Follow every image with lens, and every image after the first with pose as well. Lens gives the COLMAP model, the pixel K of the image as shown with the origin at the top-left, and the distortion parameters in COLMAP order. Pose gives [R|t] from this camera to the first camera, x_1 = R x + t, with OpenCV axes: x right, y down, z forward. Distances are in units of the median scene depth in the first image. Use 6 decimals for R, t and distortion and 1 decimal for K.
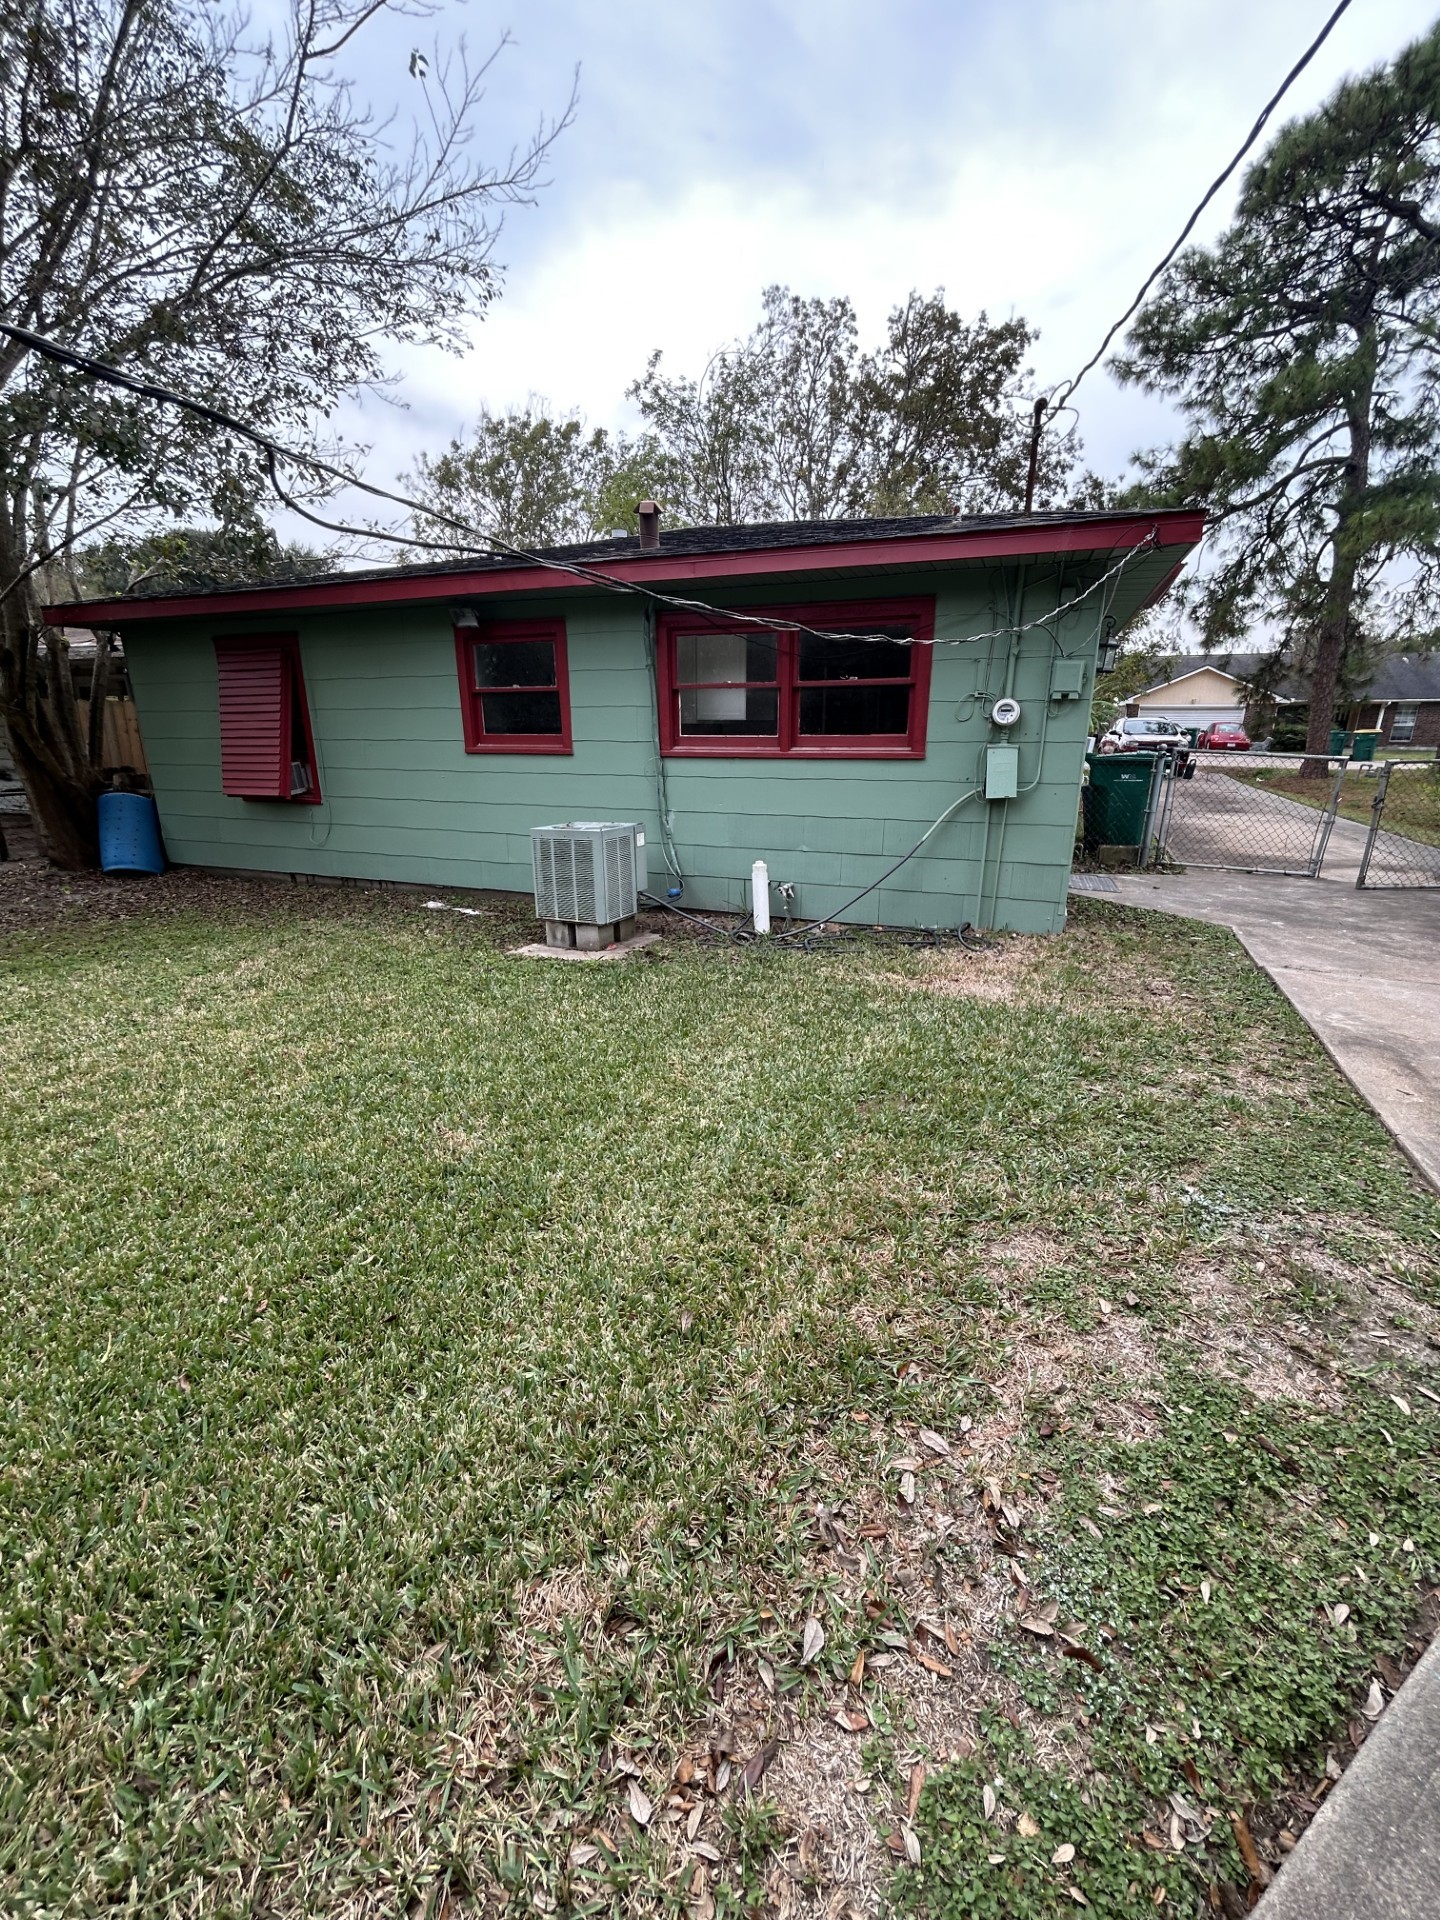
lens RADIAL K [[785.9, 0, 720.0], [0, 785.9, 960.0], [0, 0, 1]] dist [0.007685, 0.000220]
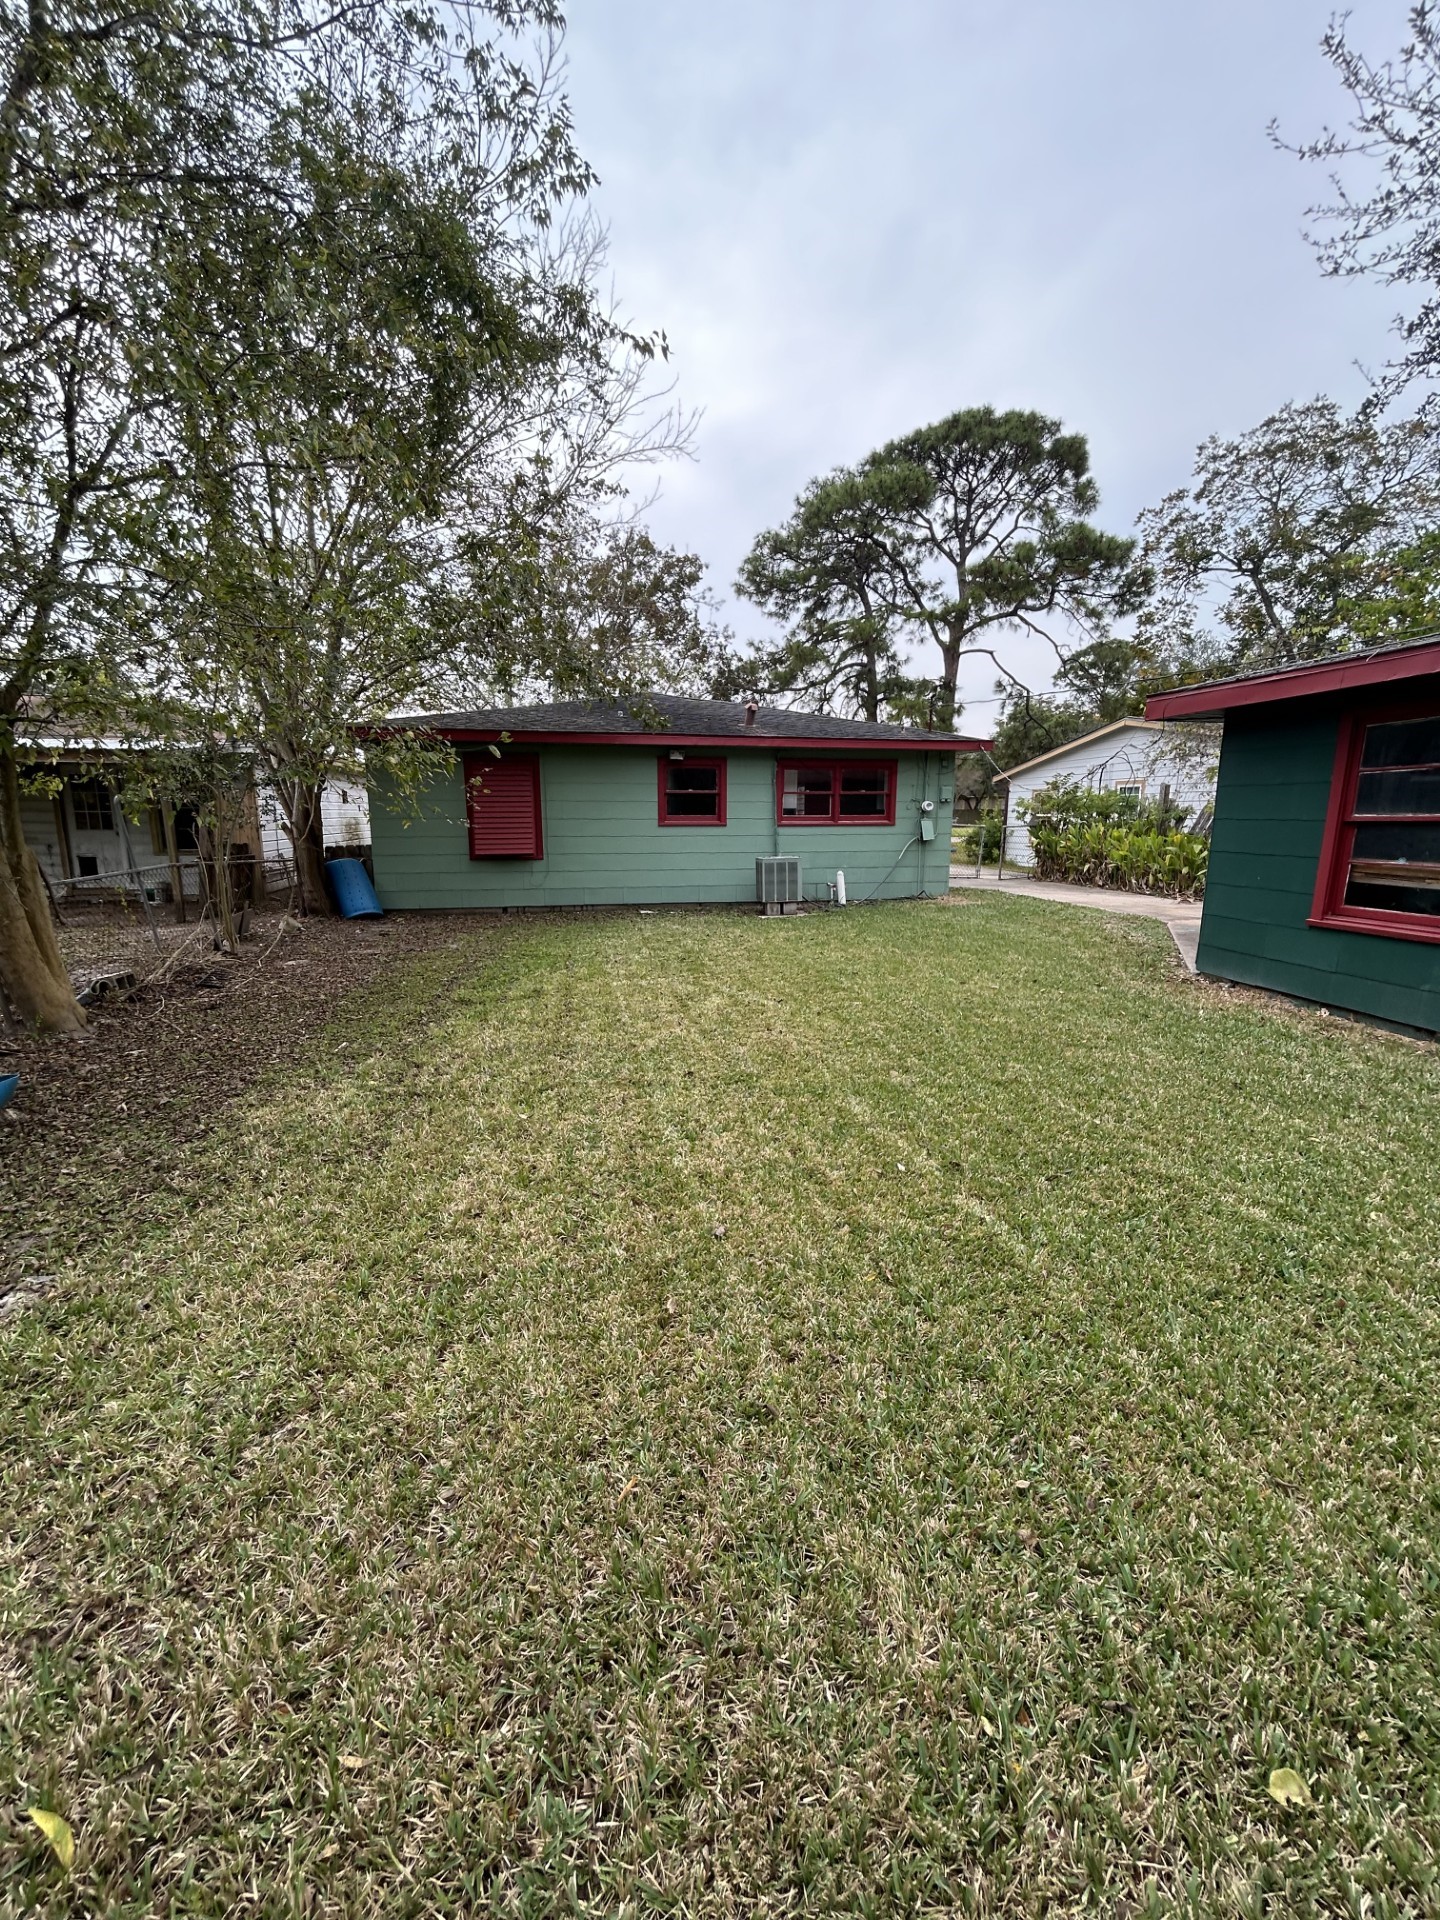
lens RADIAL K [[785.9, 0, 720.0], [0, 785.9, 960.0], [0, 0, 1]] dist [0.007685, 0.000220]
pose [[0.842444, -0.096892, 0.530000, -1.021036], [0.152528, 0.986344, -0.062128, 0.146475], [-0.516743, 0.133179, 0.845719, -0.465311]]
